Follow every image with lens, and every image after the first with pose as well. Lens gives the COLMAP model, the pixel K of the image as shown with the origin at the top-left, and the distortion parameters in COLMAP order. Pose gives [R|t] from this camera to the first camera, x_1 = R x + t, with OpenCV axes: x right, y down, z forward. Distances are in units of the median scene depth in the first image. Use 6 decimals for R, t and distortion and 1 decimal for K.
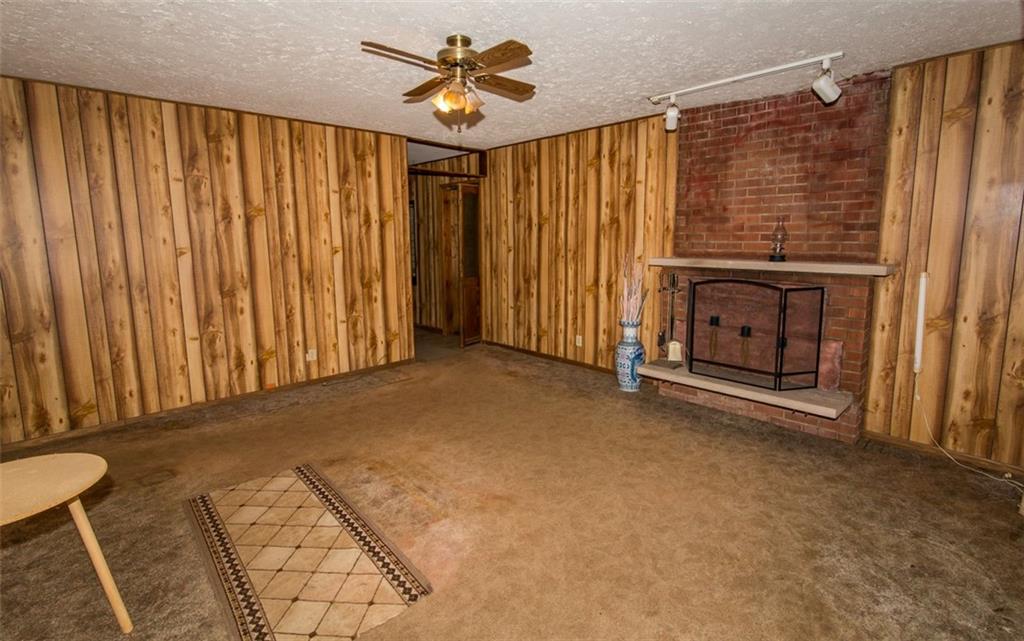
lens RADIAL K [[481.8, 0, 516.1], [0, 481.8, 301.1], [0, 0, 1]] dist [-0.000959, -0.000091]
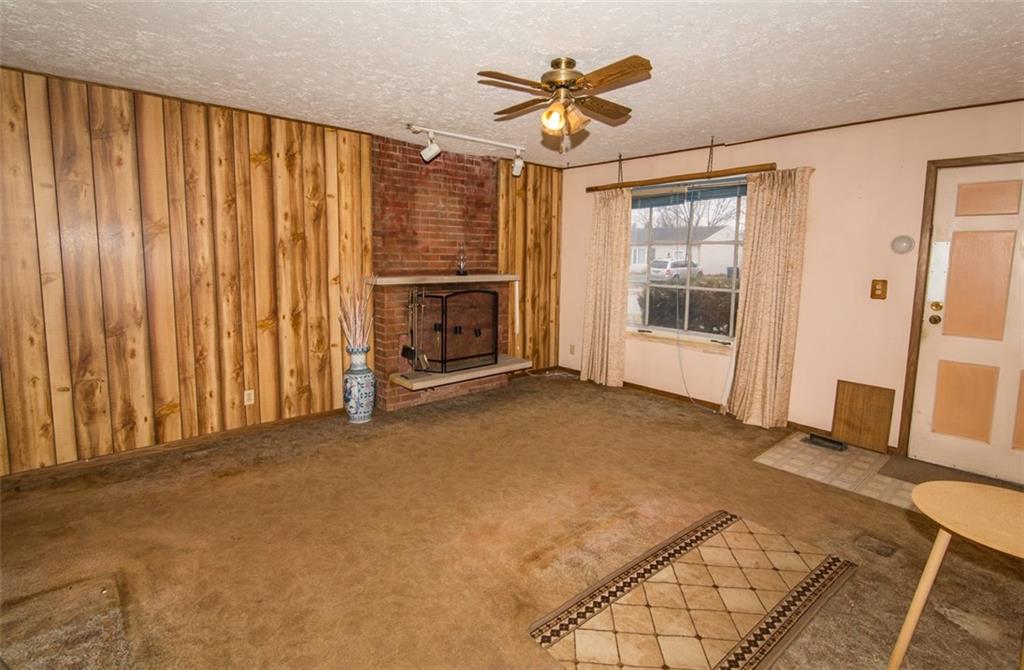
lens RADIAL K [[498.8, 0, 513.5], [0, 498.8, 310.7], [0, 0, 1]] dist [-0.001376, -0.000246]
pose [[0.026421, -0.105970, 0.994018, -0.830118], [0.122006, 0.987273, 0.102008, -0.105319], [-0.992178, 0.118582, 0.039013, 0.776032]]
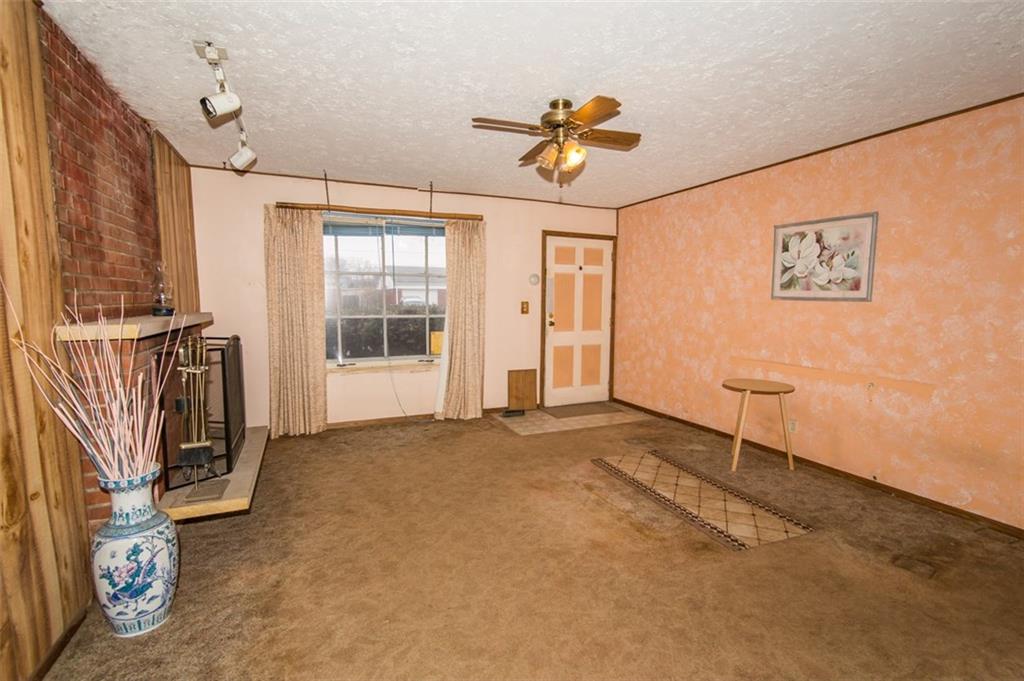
lens RADIAL K [[464.3, 0, 514.3], [0, 464.3, 345.6], [0, 0, 1]] dist [0.001679, -0.000429]
pose [[-0.941641, -0.031408, 0.335150, -0.268961], [0.048807, 0.972378, 0.228252, -0.176206], [-0.333062, 0.231289, -0.914098, 1.466319]]
